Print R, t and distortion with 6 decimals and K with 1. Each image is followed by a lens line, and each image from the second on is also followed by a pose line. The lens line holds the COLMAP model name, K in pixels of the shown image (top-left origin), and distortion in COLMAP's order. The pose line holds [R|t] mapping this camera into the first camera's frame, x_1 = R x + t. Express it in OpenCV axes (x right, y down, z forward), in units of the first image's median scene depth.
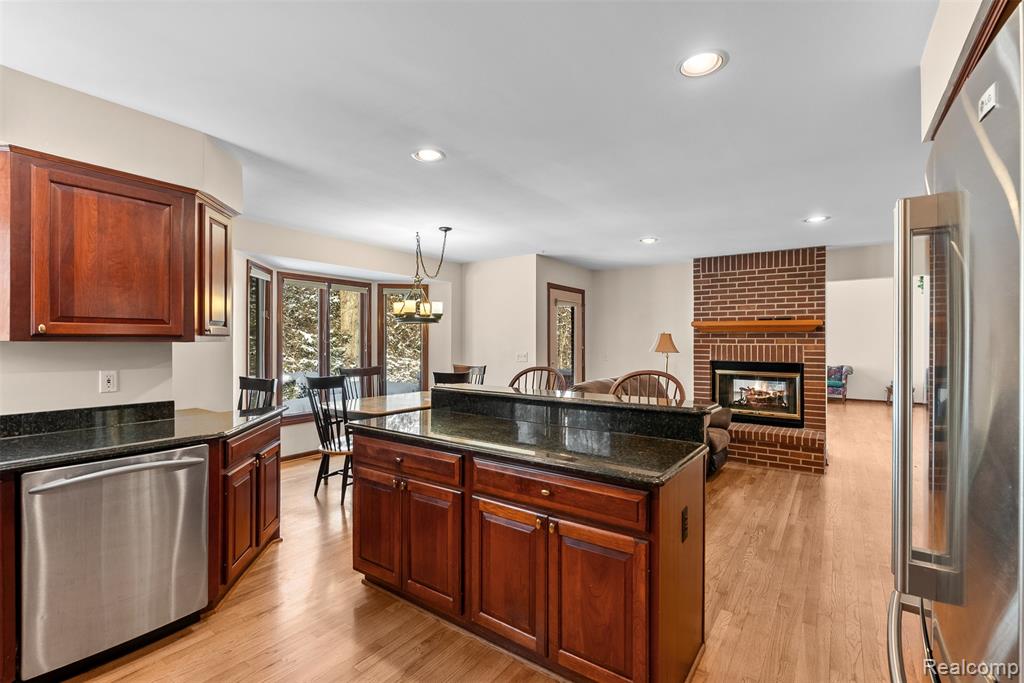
lens RADIAL K [[455.7, 0, 517.9], [0, 455.7, 340.5], [0, 0, 1]] dist [-0.013758, 0.002100]
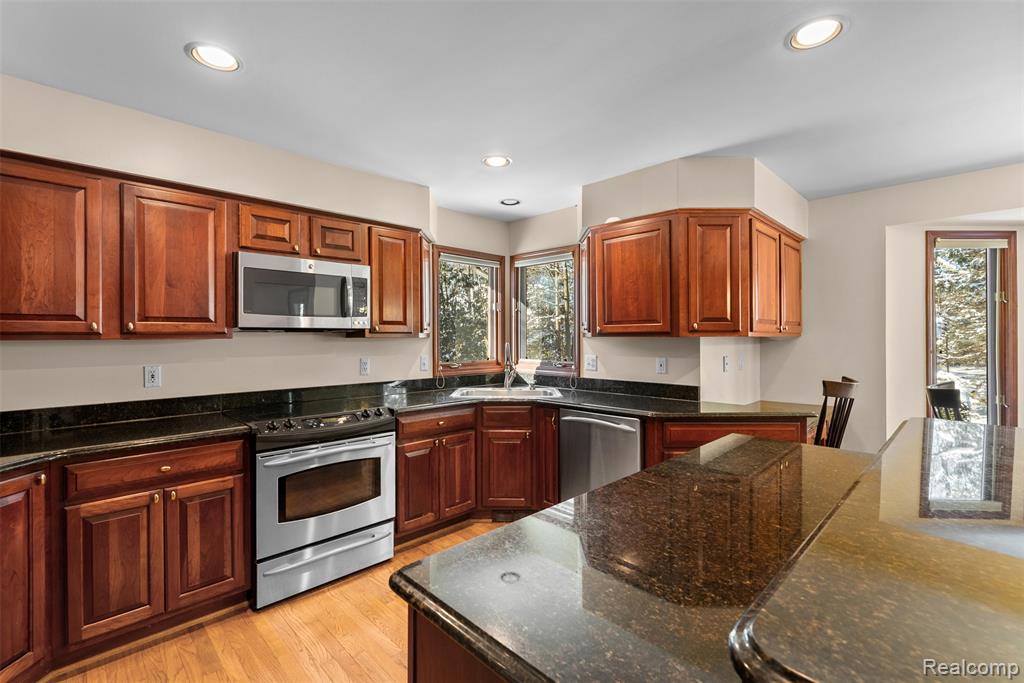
lens RADIAL K [[455.7, 0, 509.7], [0, 455.7, 335.5], [0, 0, 1]] dist [-0.013758, 0.002100]
pose [[-0.184918, -0.003902, -0.982746, 0.240589], [0.004337, 0.999979, -0.004786, 0.001217], [0.982744, -0.005147, -0.184898, 0.351431]]
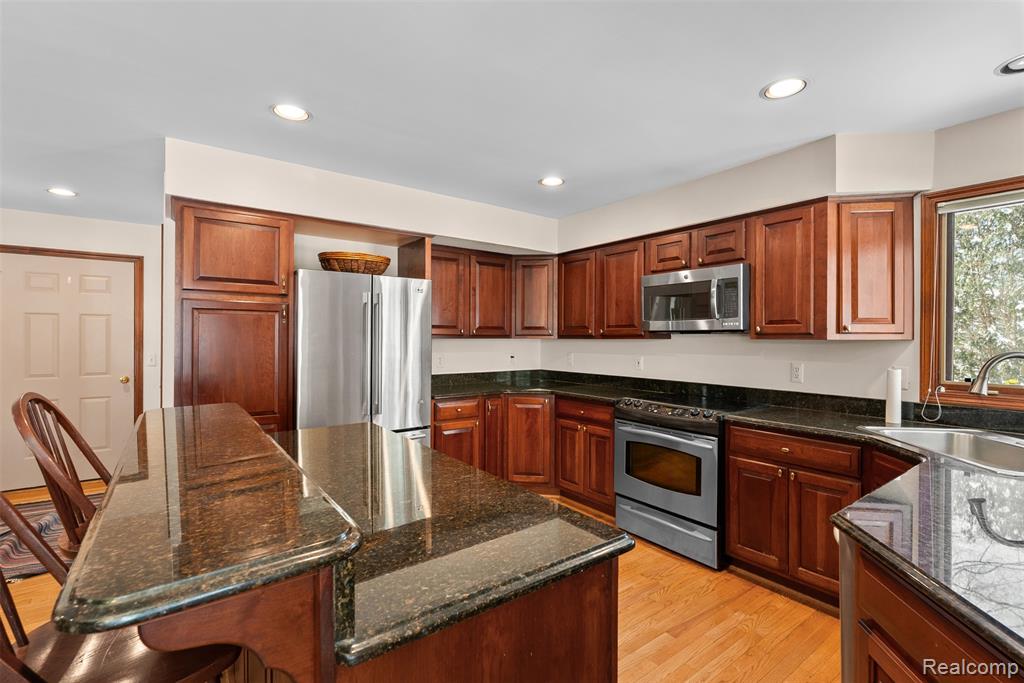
lens RADIAL K [[455.7, 0, 519.5], [0, 455.7, 339.4], [0, 0, 1]] dist [-0.013758, 0.002100]
pose [[-0.949135, -0.005330, 0.314825, -0.193139], [-0.003033, 0.999965, 0.007784, -0.002886], [-0.314855, 0.006433, -0.949118, 0.657788]]
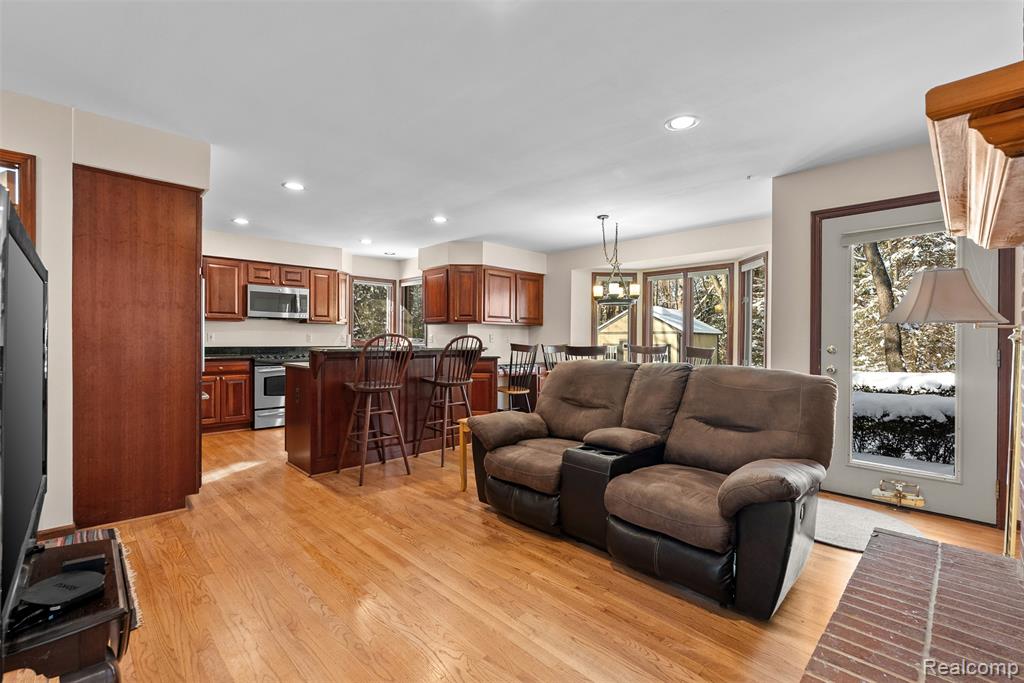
lens RADIAL K [[455.7, 0, 509.5], [0, 455.7, 341.6], [0, 0, 1]] dist [-0.013758, 0.002100]
pose [[-0.183618, 0.002308, -0.982995, 0.788551], [-0.004697, 0.999984, 0.003225, 0.043106], [0.982986, 0.005209, -0.183604, 0.808651]]
